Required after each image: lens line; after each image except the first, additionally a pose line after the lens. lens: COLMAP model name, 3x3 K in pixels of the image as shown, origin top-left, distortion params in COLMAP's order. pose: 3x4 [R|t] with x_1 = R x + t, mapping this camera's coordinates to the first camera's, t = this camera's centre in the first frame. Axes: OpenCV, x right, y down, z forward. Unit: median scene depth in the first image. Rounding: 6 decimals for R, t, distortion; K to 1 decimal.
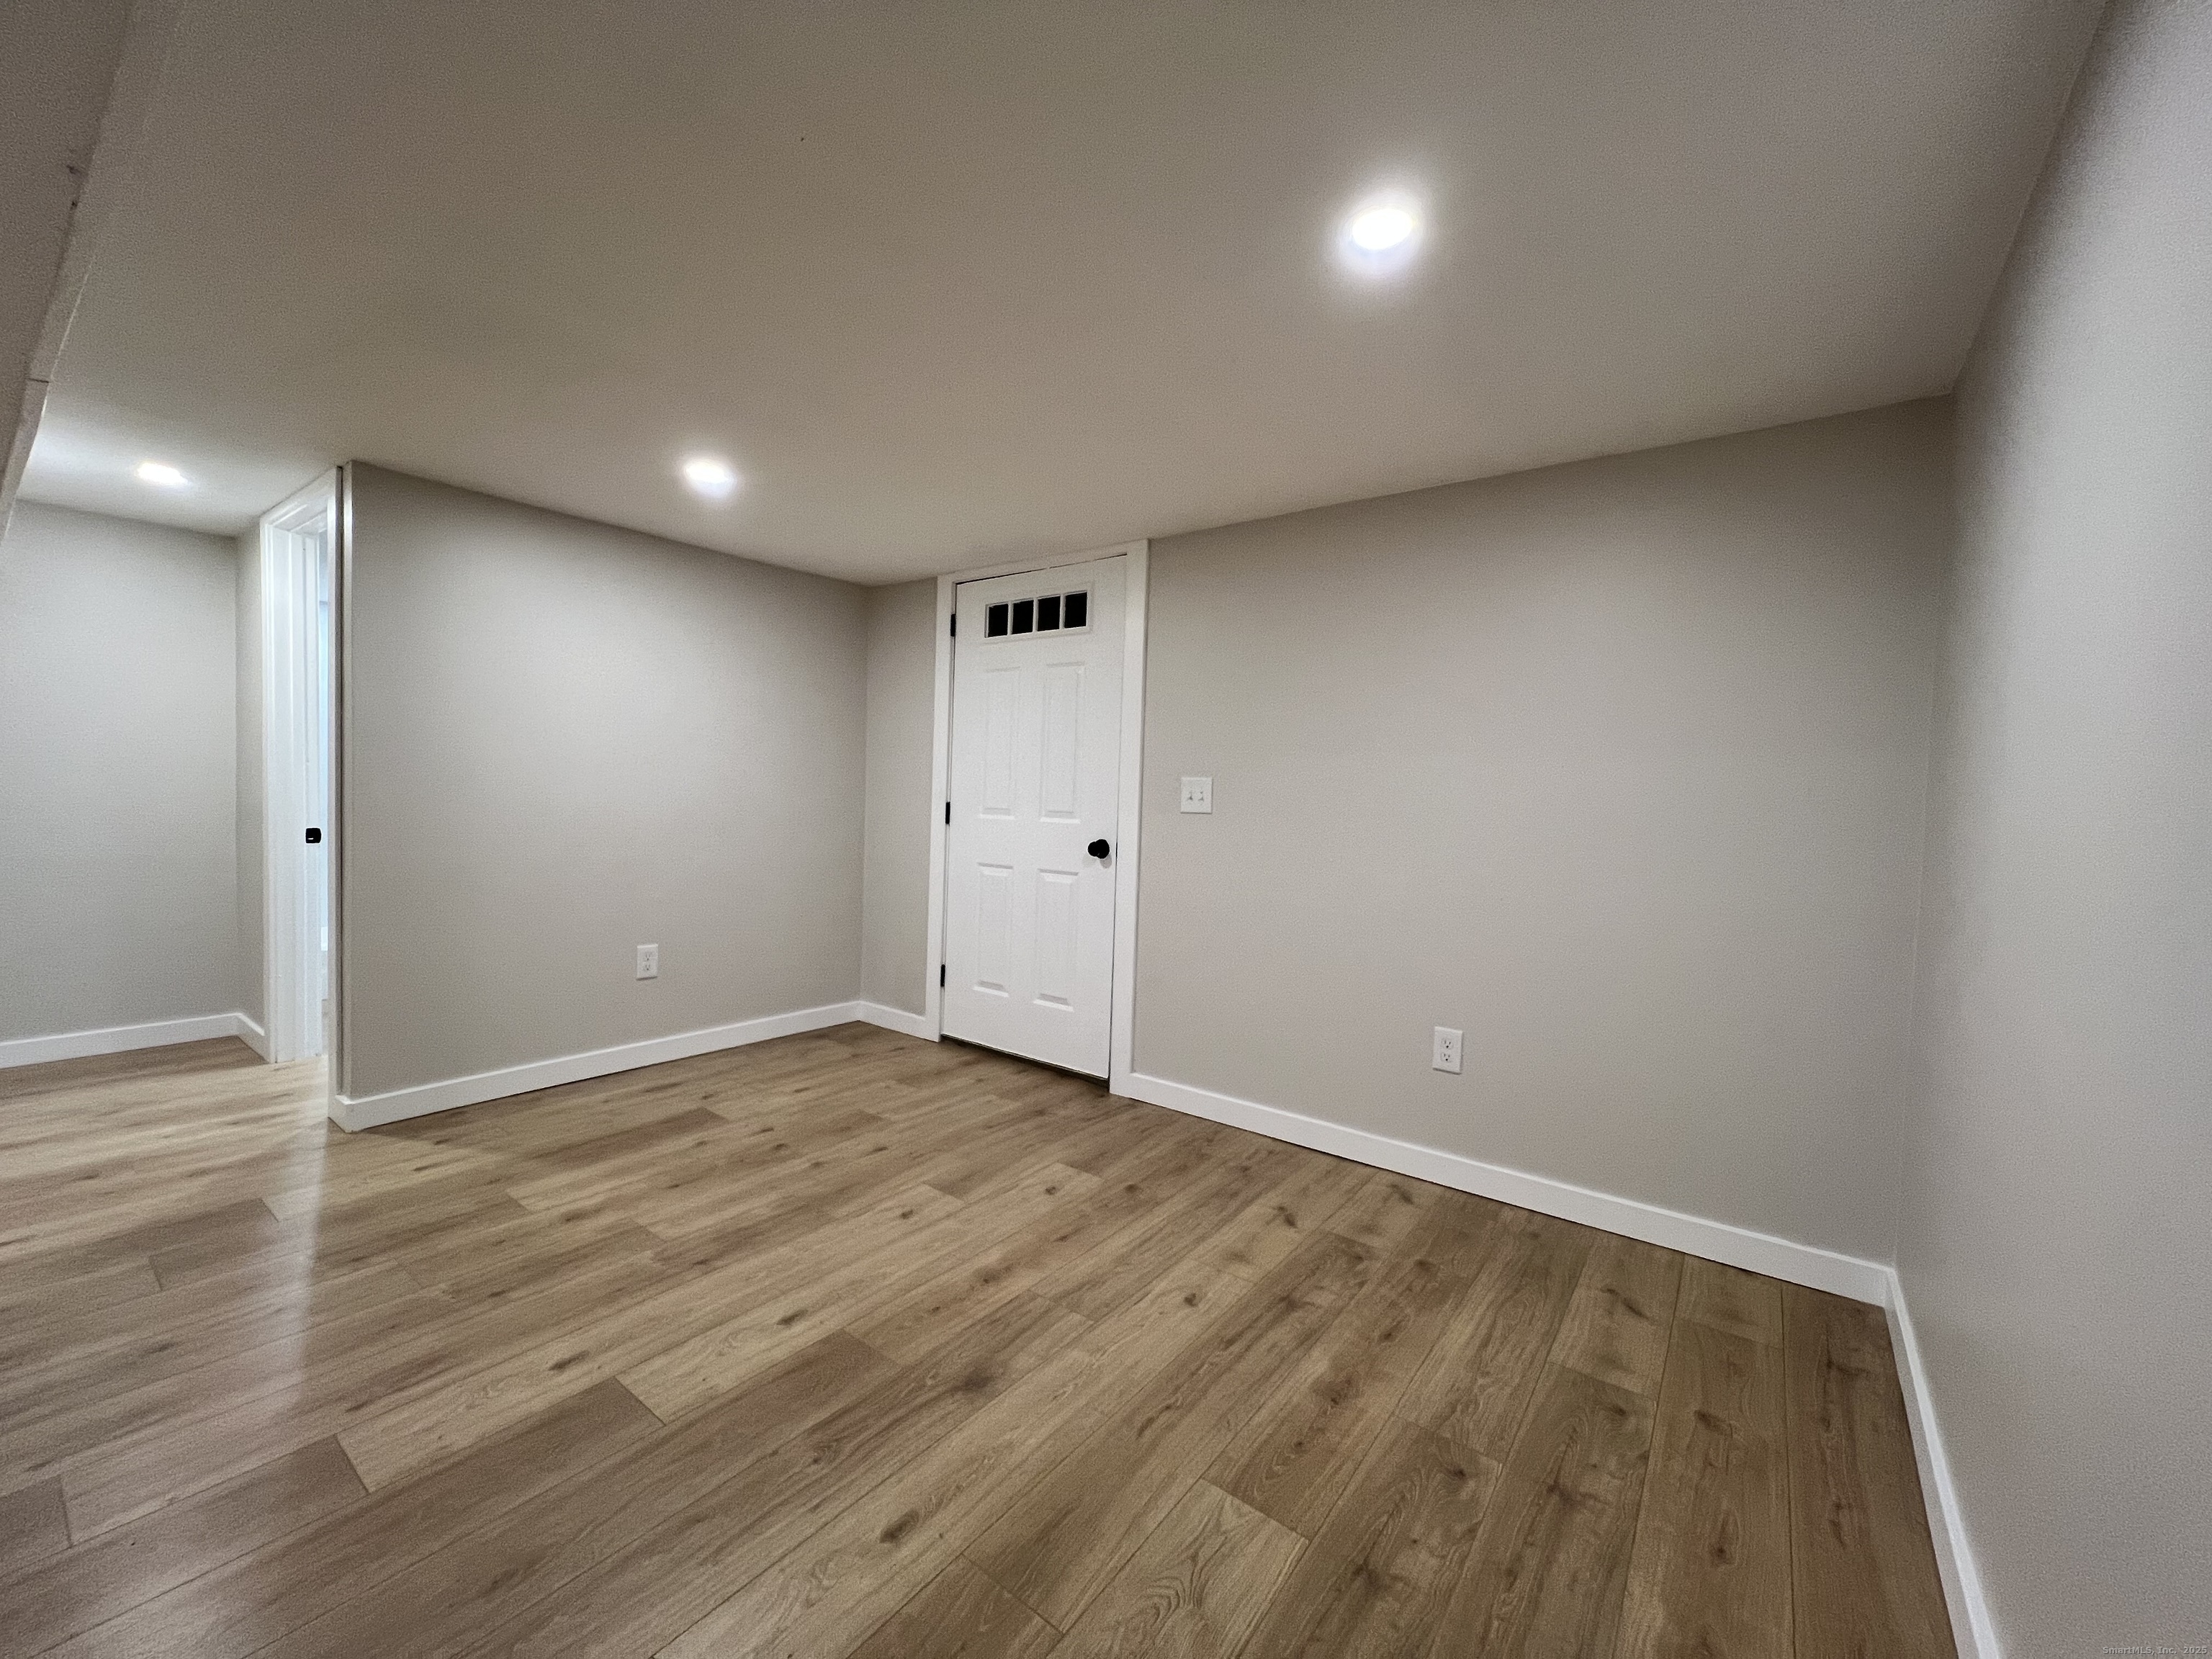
lens RADIAL K [[885.2, 0, 1106.7], [0, 885.2, 835.6], [0, 0, 1]] dist [-0.001260, 0.001037]
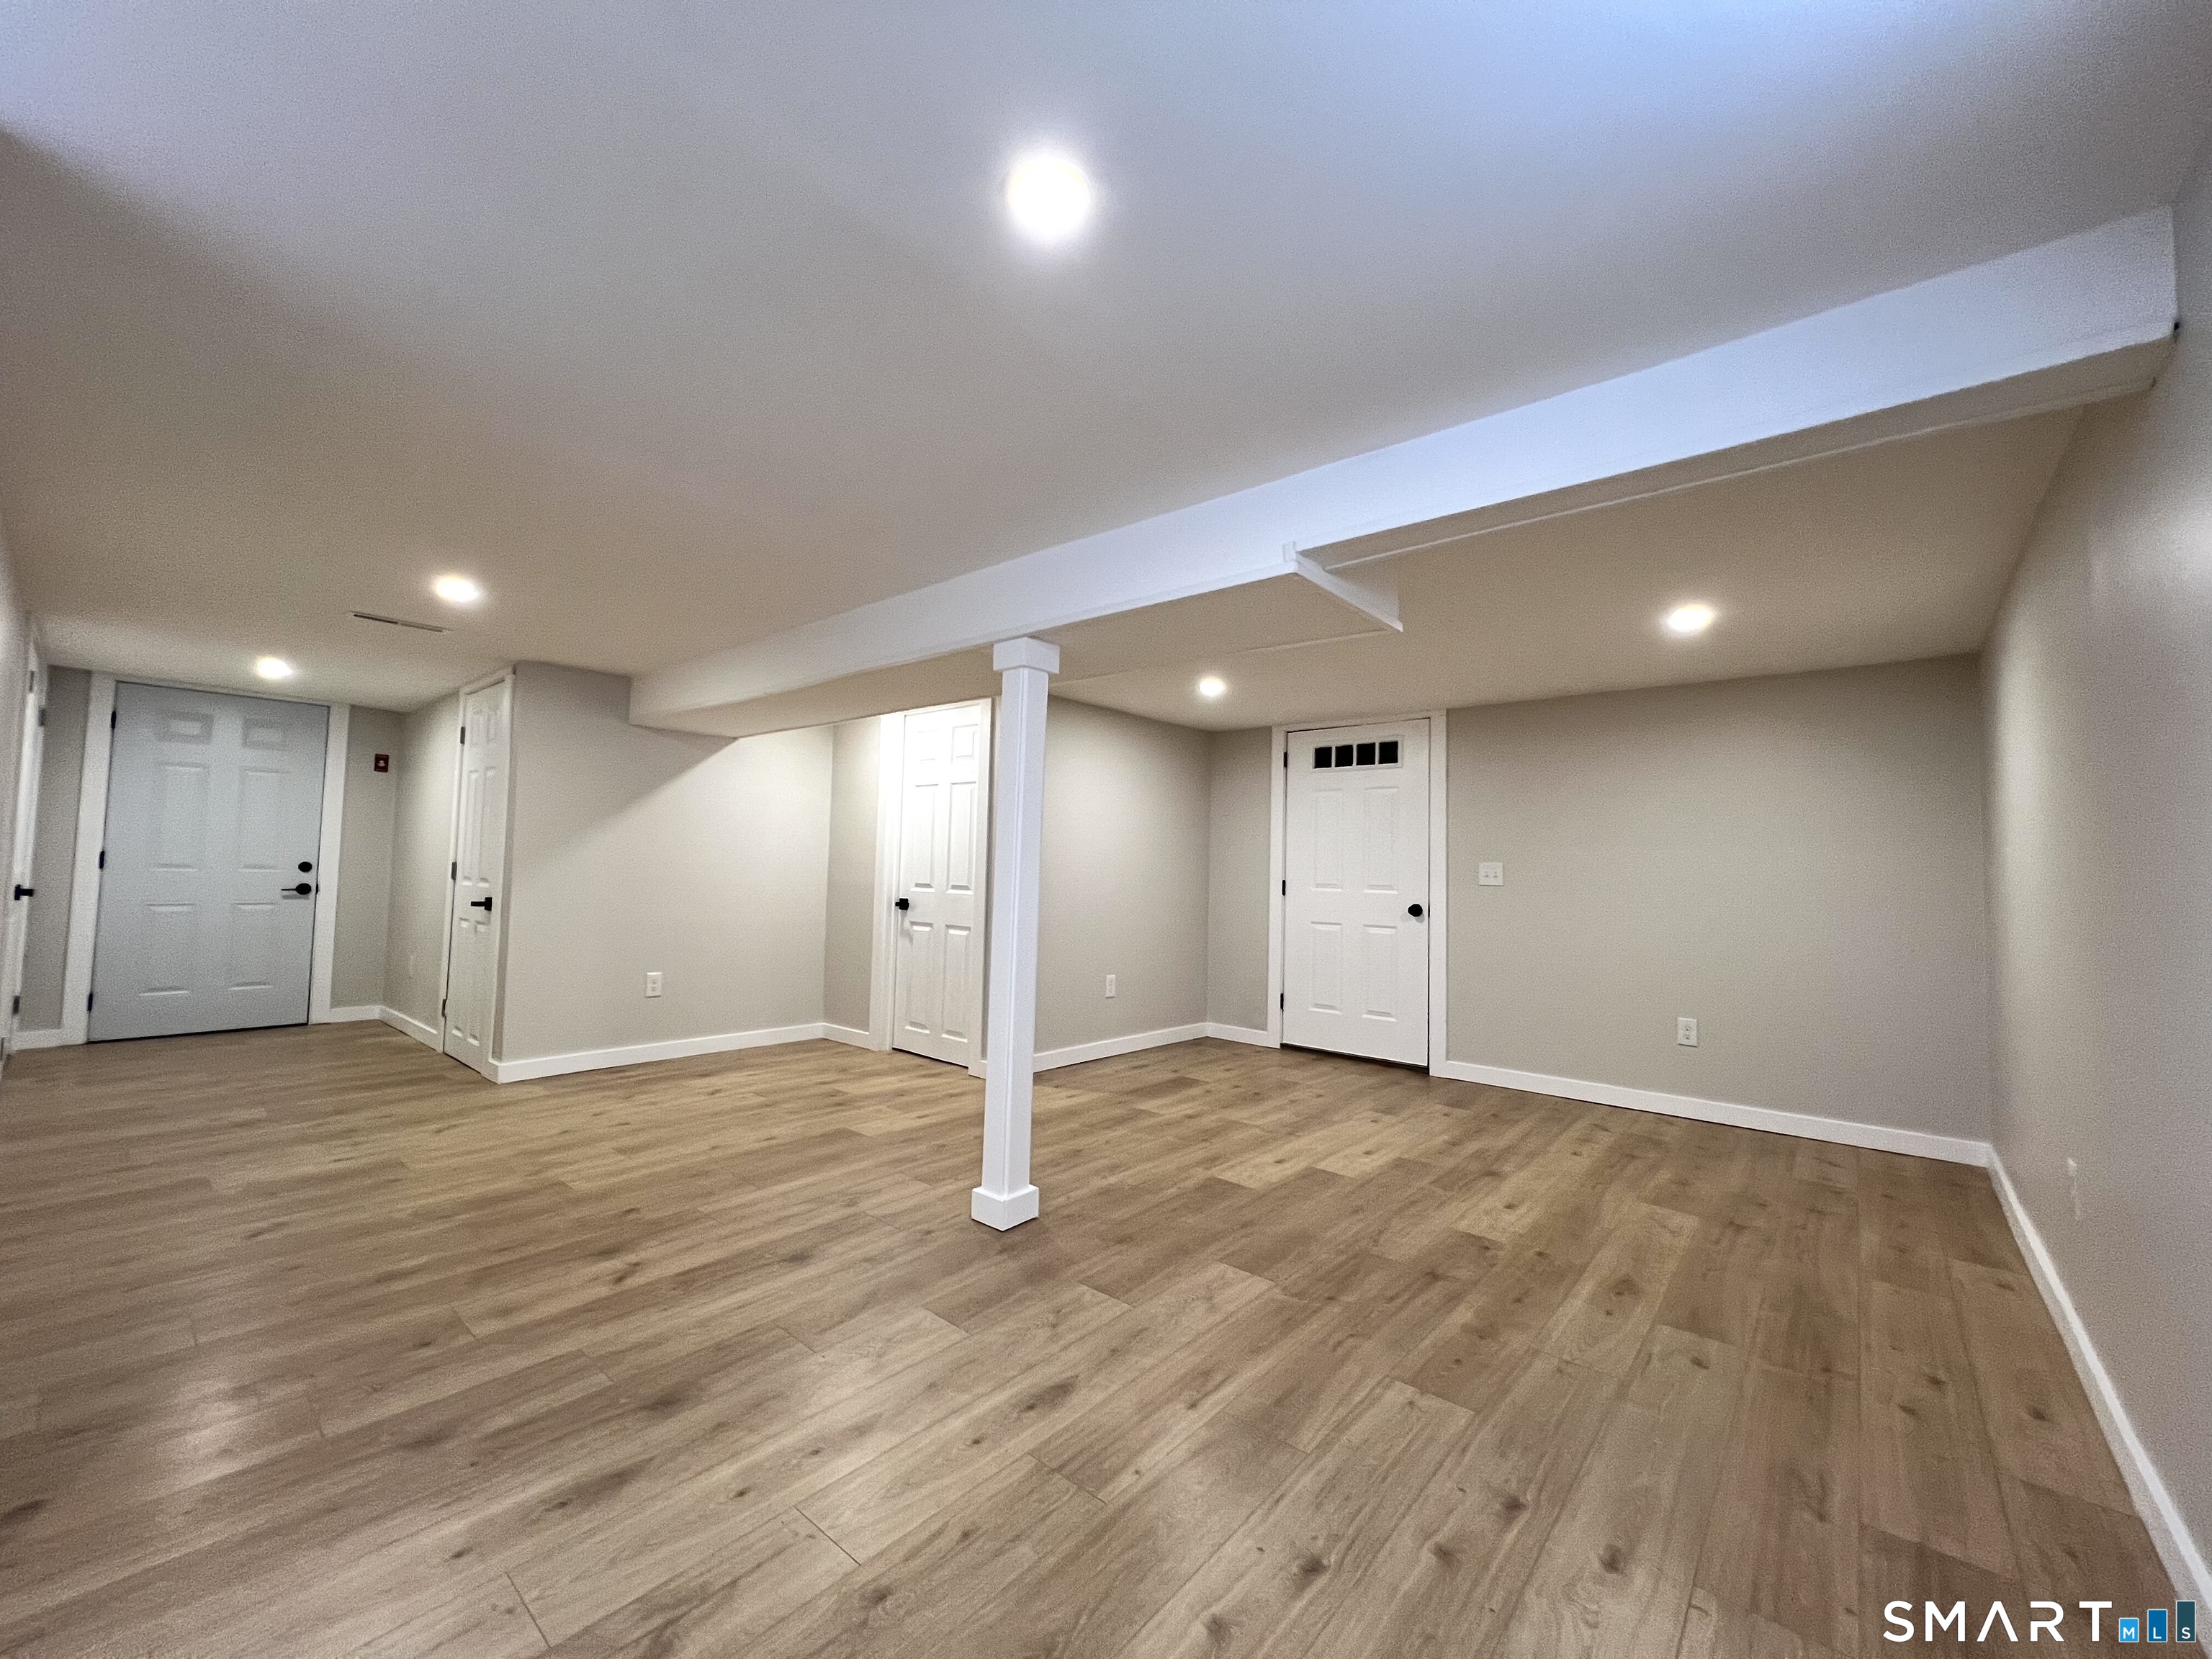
lens RADIAL K [[885.2, 0, 1104.7], [0, 885.2, 831.4], [0, 0, 1]] dist [-0.001260, 0.001037]
pose [[0.997946, -0.009151, -0.063402, -0.441704], [0.003110, 0.995498, -0.094728, 0.022509], [0.063984, 0.094337, 0.993482, -0.545258]]
